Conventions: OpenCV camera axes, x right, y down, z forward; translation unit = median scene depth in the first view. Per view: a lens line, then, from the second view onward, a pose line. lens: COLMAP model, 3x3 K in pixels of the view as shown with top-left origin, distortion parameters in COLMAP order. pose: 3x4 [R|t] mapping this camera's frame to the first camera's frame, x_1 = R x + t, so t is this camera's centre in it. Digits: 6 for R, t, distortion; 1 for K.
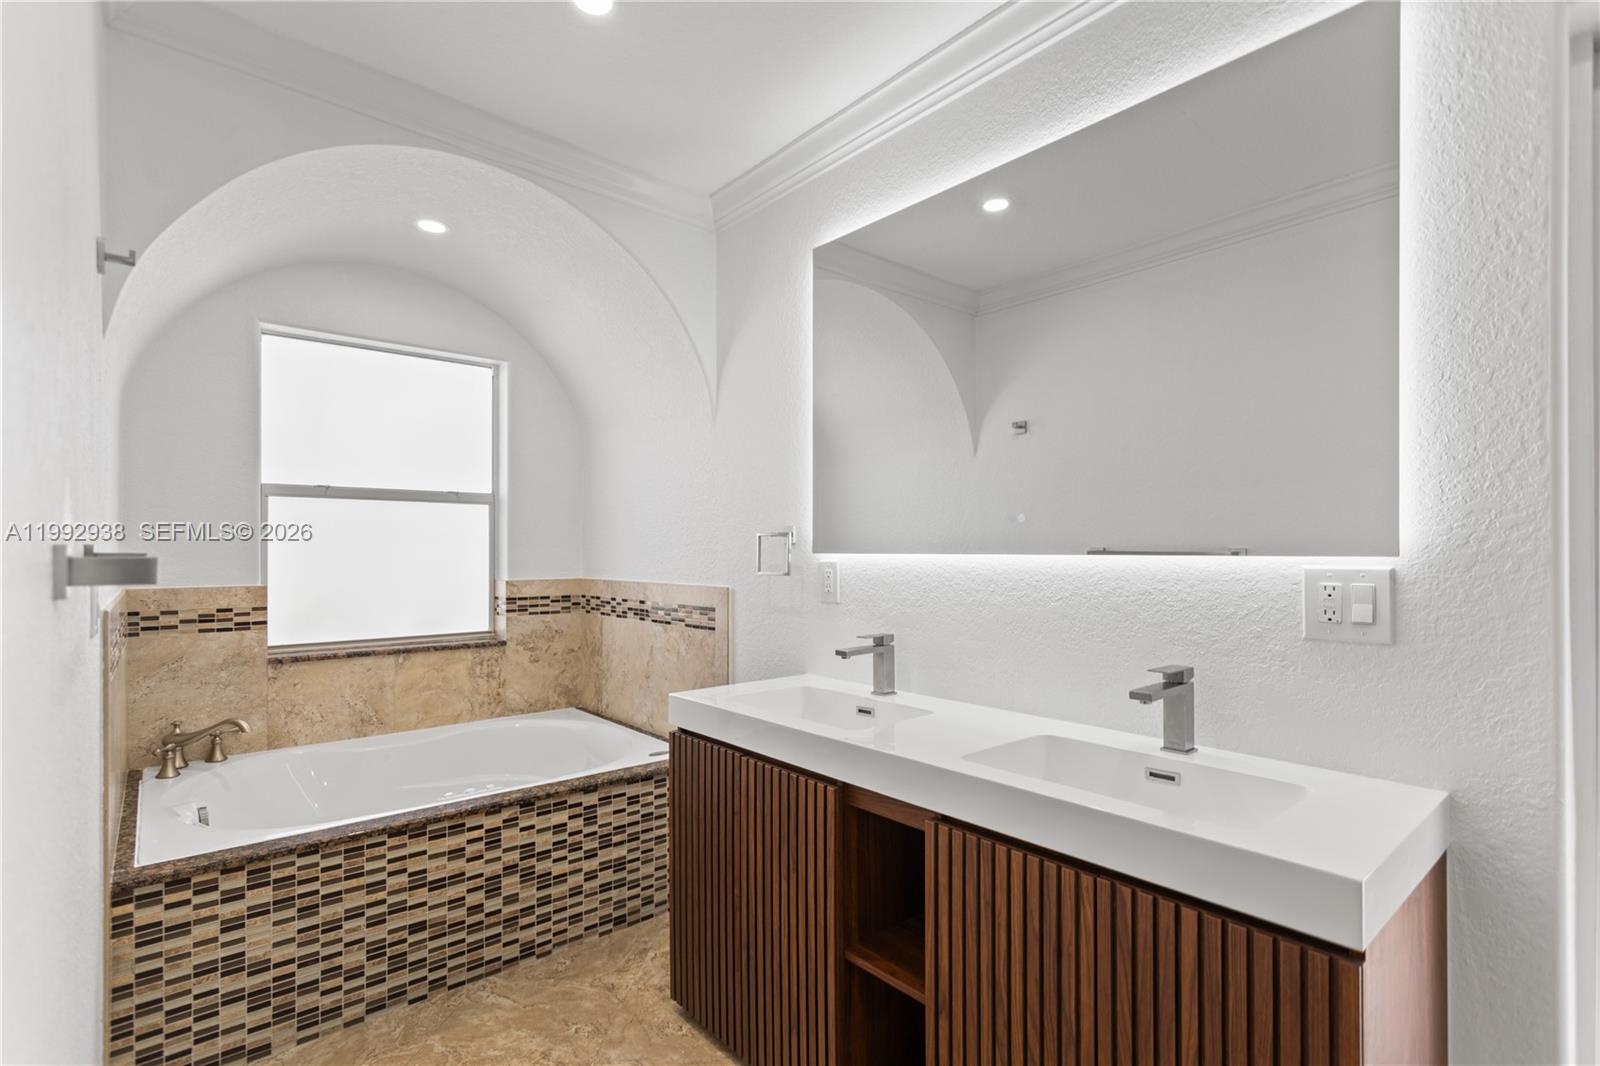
lens RADIAL K [[770.1, 0, 795.0], [0, 770.1, 524.0], [0, 0, 1]] dist [0.001281, 0.000690]
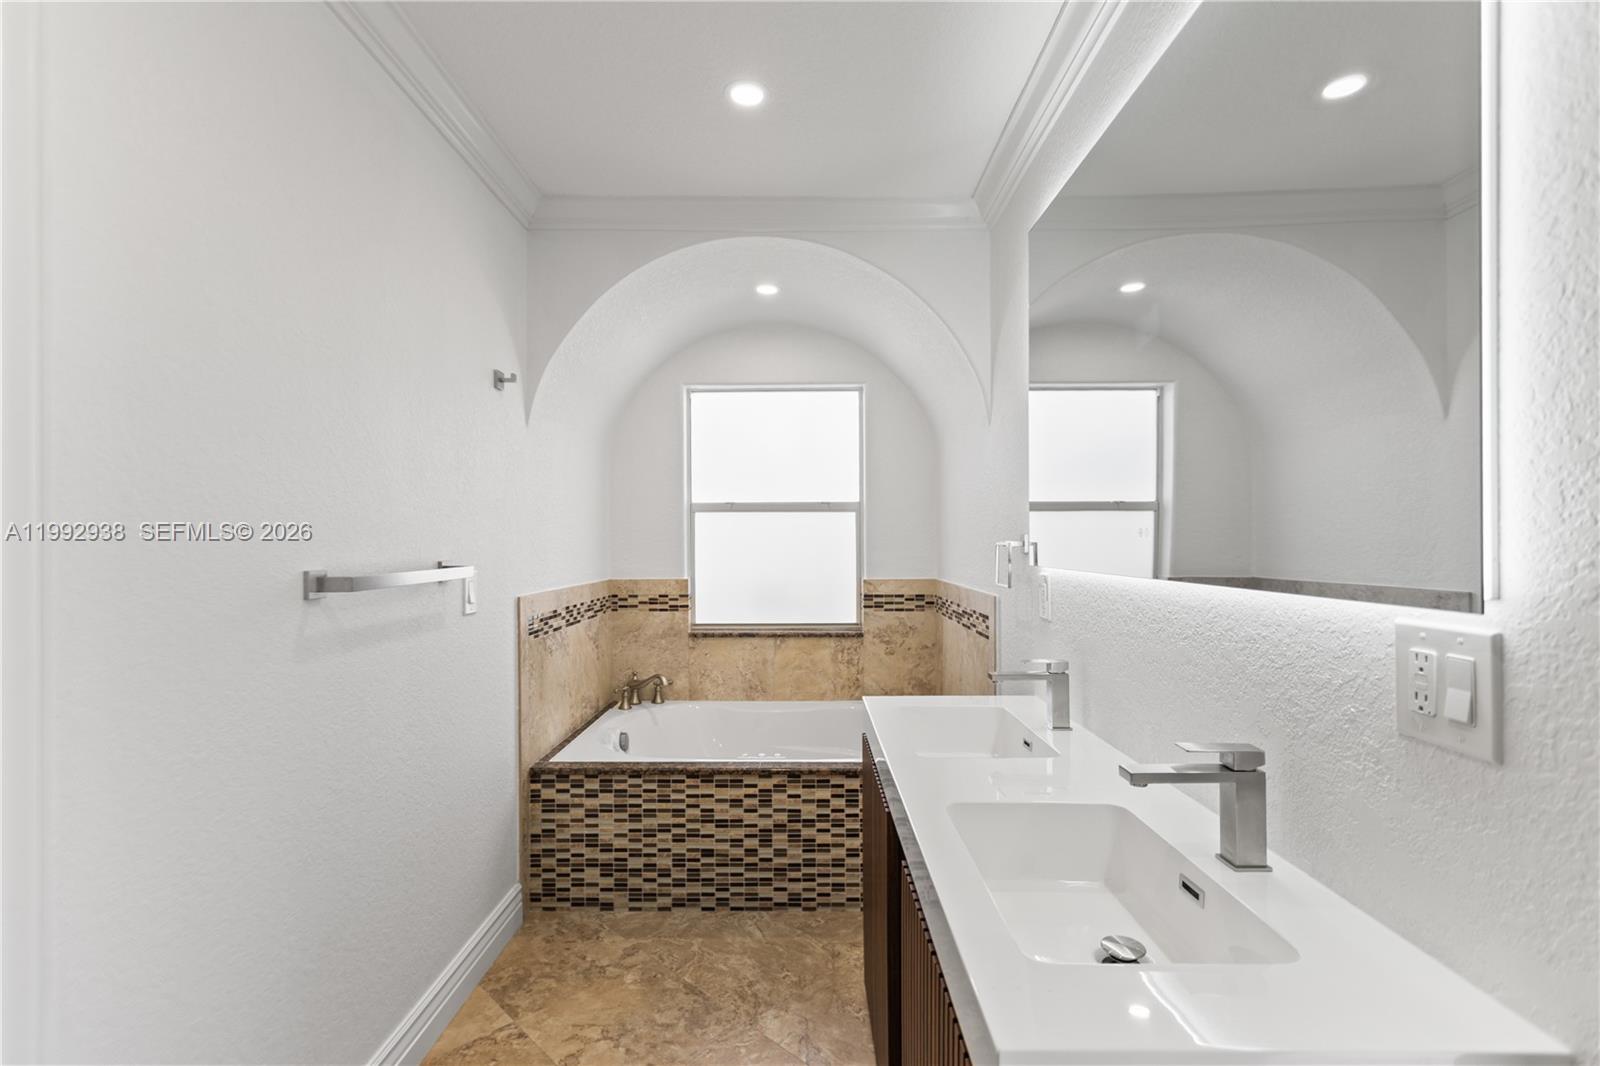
lens RADIAL K [[769.3, 0, 779.5], [0, 769.3, 516.1], [0, 0, 1]] dist [-0.000471, 0.000253]
pose [[0.749433, -0.023435, -0.661665, 0.462856], [0.025706, 0.999650, -0.006289, -0.025237], [0.661581, -0.012295, 0.749773, 0.128861]]
